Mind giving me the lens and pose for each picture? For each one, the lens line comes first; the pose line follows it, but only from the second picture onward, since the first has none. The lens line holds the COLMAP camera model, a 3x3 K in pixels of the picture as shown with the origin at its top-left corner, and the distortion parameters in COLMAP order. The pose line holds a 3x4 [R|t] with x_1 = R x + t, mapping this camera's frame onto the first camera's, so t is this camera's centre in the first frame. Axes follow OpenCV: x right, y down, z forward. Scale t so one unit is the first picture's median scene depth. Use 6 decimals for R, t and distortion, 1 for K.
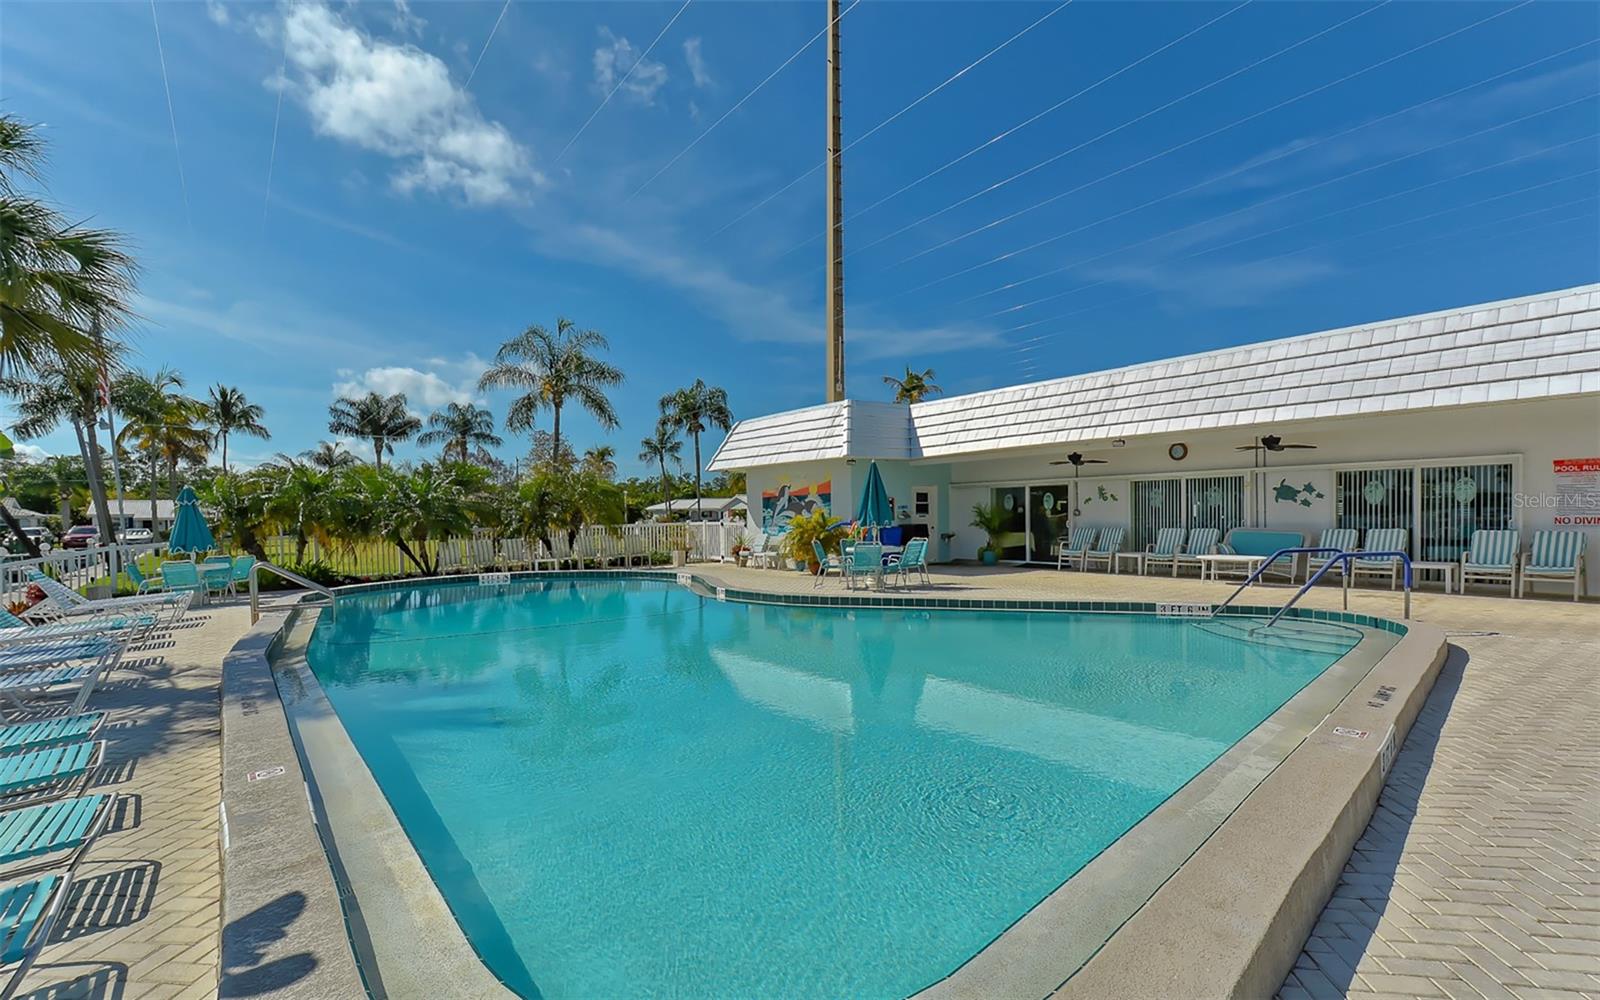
lens RADIAL K [[735.9, 0, 800.5], [0, 735.9, 507.4], [0, 0, 1]] dist [0.010523, -0.000559]
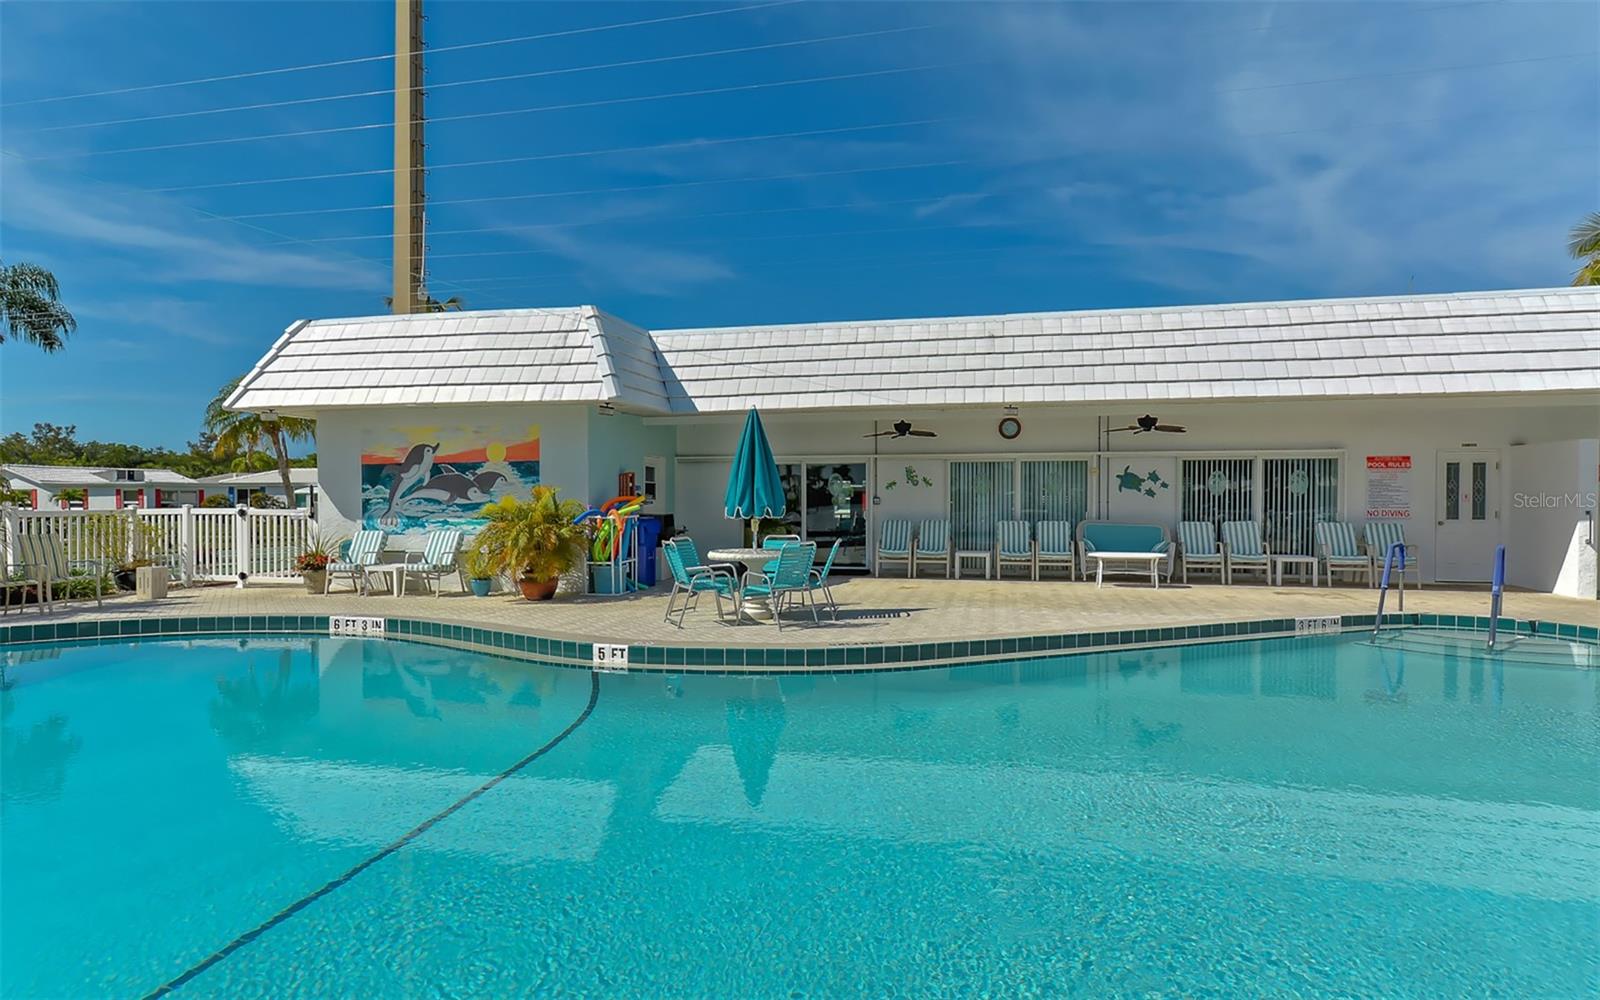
lens RADIAL K [[874.1, 0, 799.7], [0, 874.1, 505.5], [0, 0, 1]] dist [0.005063, 0.001567]
pose [[0.769832, 0.009331, 0.638179, -0.263981], [-0.018364, 0.999803, 0.007533, 0.007544], [-0.637983, -0.017519, 0.769851, 0.353413]]
